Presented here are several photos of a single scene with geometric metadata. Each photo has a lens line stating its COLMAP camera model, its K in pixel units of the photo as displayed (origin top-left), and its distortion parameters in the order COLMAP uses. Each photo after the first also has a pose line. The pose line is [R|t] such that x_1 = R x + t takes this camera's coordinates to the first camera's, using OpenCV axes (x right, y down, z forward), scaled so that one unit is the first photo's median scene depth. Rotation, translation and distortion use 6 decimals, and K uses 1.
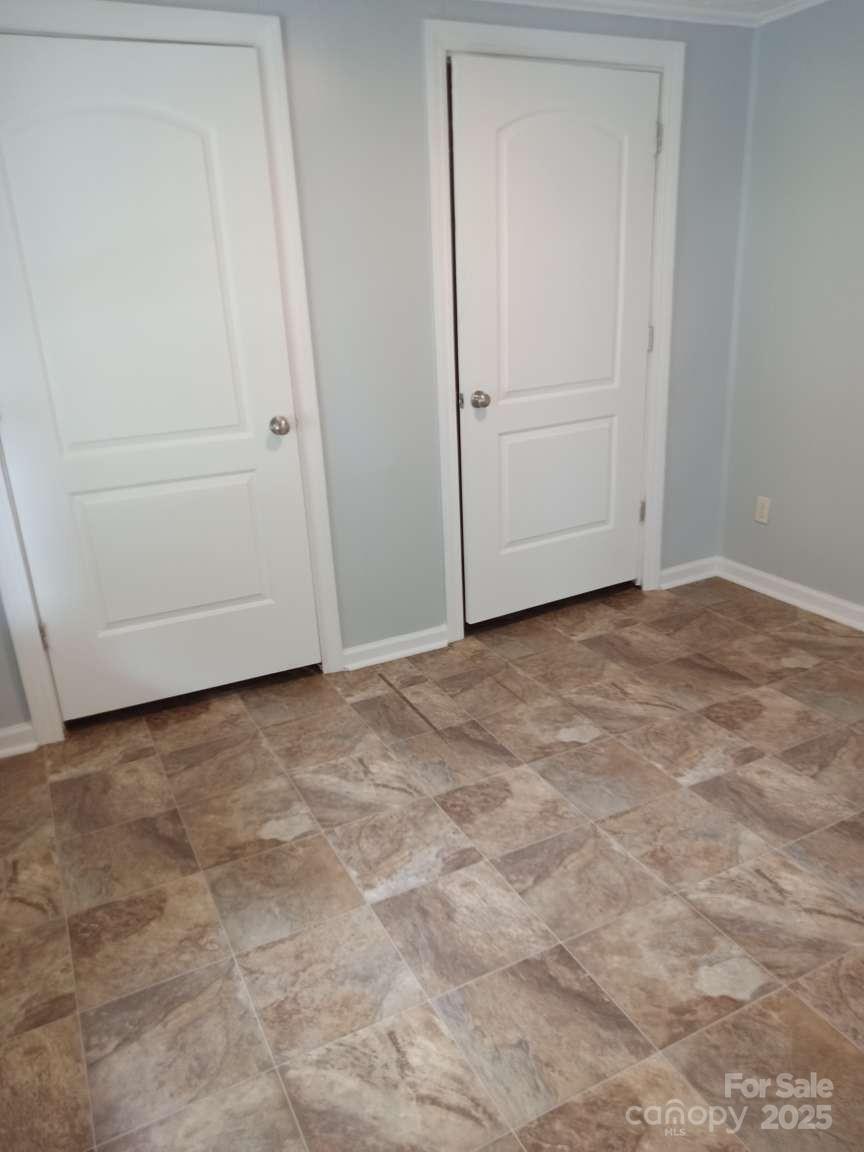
lens RADIAL K [[857.7, 0, 420.5], [0, 857.7, 584.7], [0, 0, 1]] dist [0.034683, -0.039657]
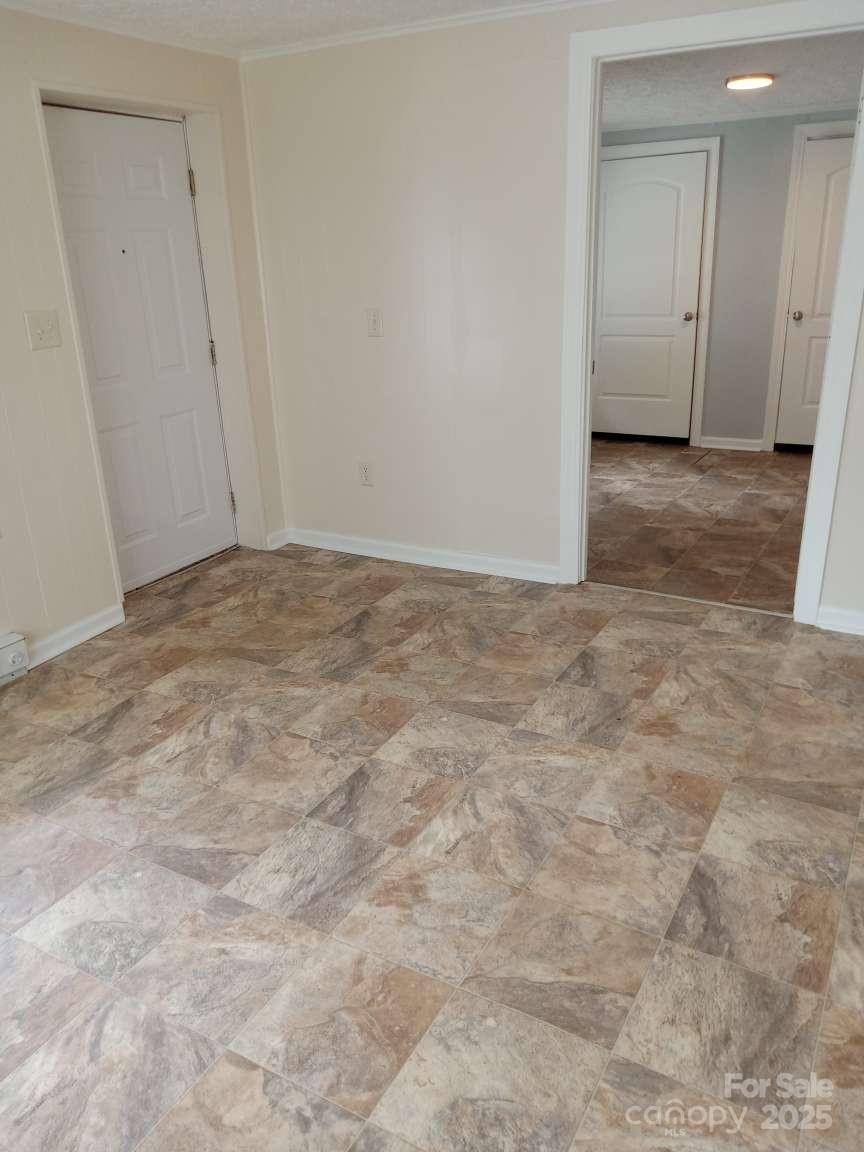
lens RADIAL K [[857.7, 0, 435.7], [0, 857.7, 572.7], [0, 0, 1]] dist [0.034683, -0.039657]
pose [[0.544501, 0.306380, -0.780801, 1.405033], [-0.290715, 0.942132, 0.166951, 0.250741], [0.786767, 0.136086, 0.602061, -0.747554]]
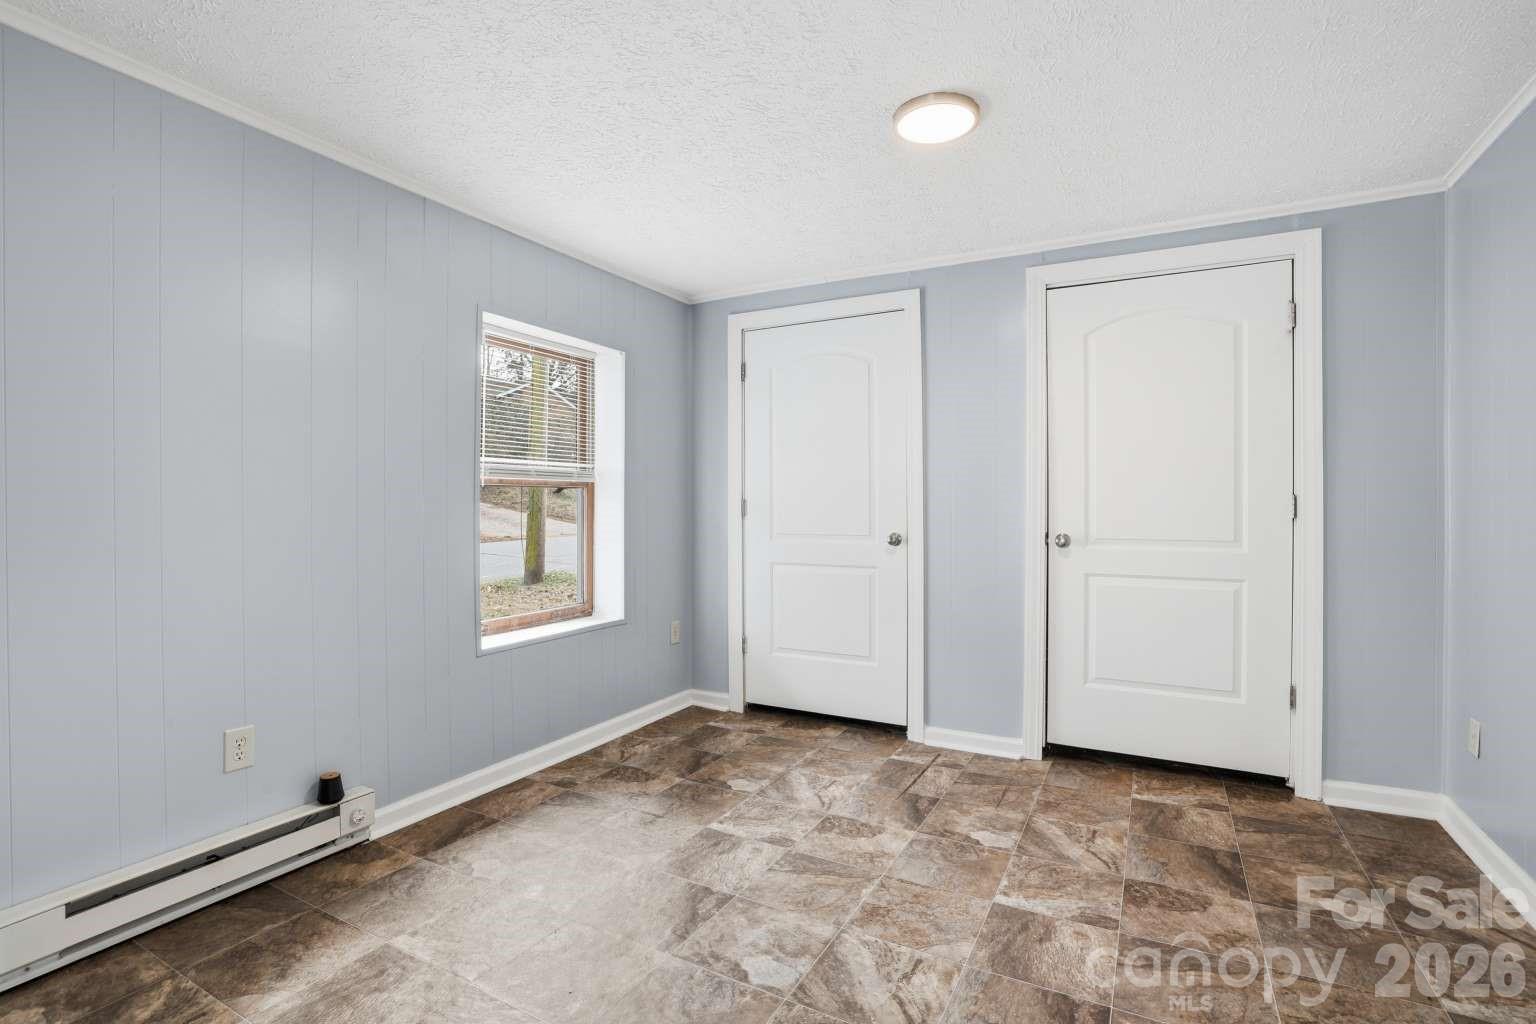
lens RADIAL K [[724.9, 0, 759.9], [0, 724.9, 507.7], [0, 0, 1]] dist [-0.053011, 0.018043]
pose [[0.552114, 0.047553, -0.832411, 0.704532], [-0.315843, 0.935895, -0.156025, 0.021442], [0.771630, 0.349055, 0.531740, 0.178561]]
